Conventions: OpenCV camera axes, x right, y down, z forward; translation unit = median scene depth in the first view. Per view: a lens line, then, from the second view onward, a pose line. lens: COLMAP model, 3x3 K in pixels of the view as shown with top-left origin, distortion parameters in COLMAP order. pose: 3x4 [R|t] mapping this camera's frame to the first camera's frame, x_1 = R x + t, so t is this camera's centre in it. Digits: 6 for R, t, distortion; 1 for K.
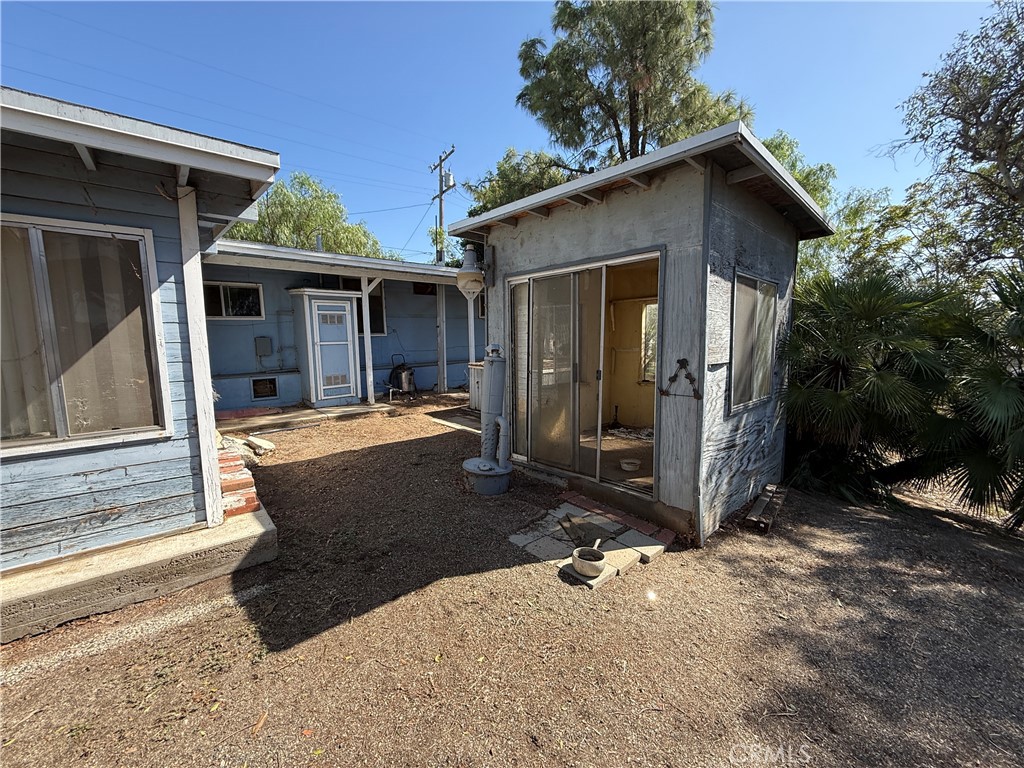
lens RADIAL K [[407.8, 0, 510.9], [0, 407.8, 385.6], [0, 0, 1]] dist [0.001048, -0.000144]
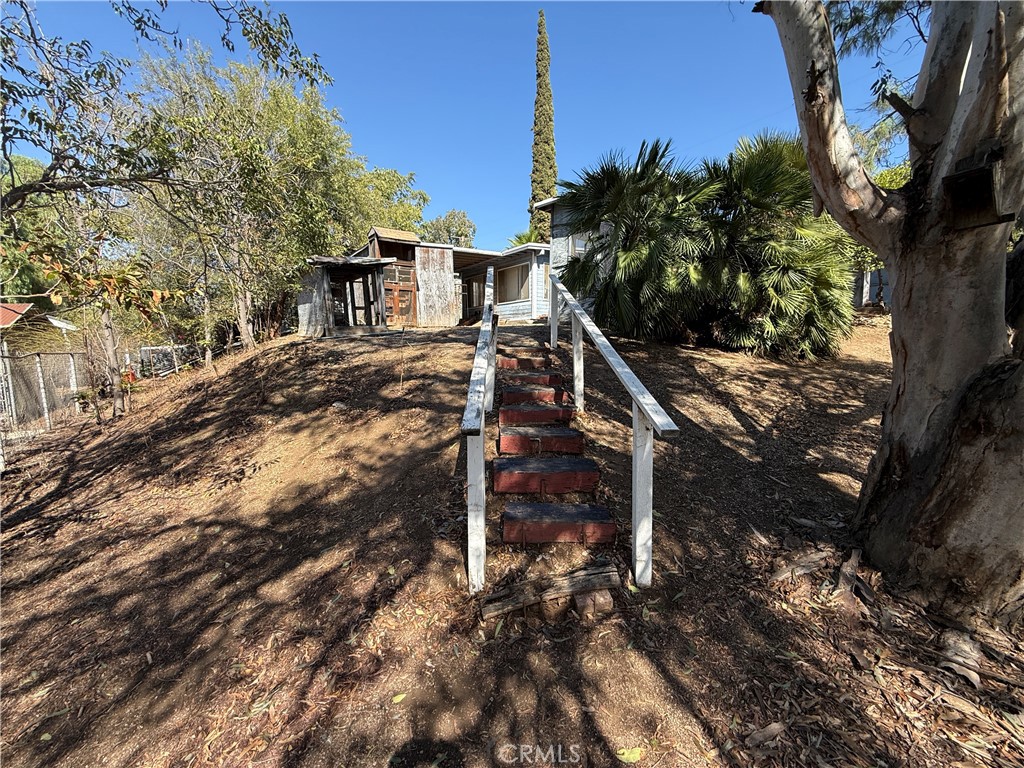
lens RADIAL K [[407.8, 0, 512.9], [0, 407.8, 382.6], [0, 0, 1]] dist [0.001048, -0.000144]
pose [[-0.052289, 0.102522, -0.993355, 4.554368], [-0.102823, 0.988877, 0.107473, 0.639816], [0.993324, 0.107760, -0.041165, 1.118786]]
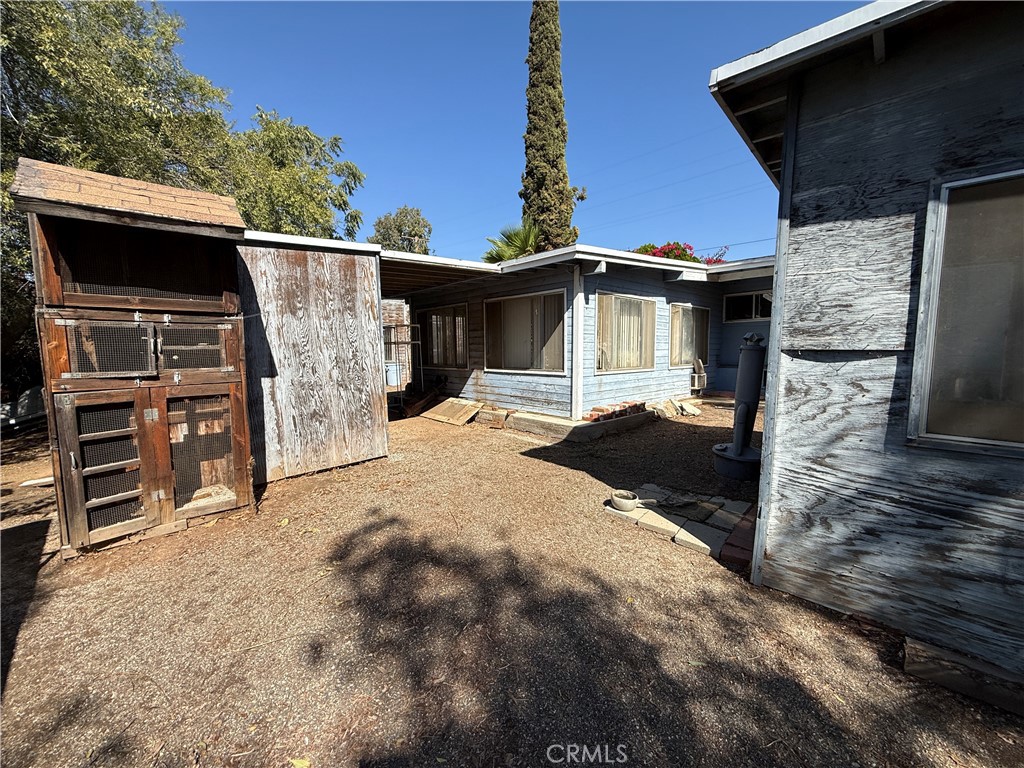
lens RADIAL K [[407.8, 0, 509.7], [0, 407.8, 385.4], [0, 0, 1]] dist [0.001048, -0.000144]
pose [[0.044555, 0.099160, -0.994074, 1.454278], [-0.105315, 0.989983, 0.094032, -0.004181], [0.993440, 0.100502, 0.054551, 0.567056]]
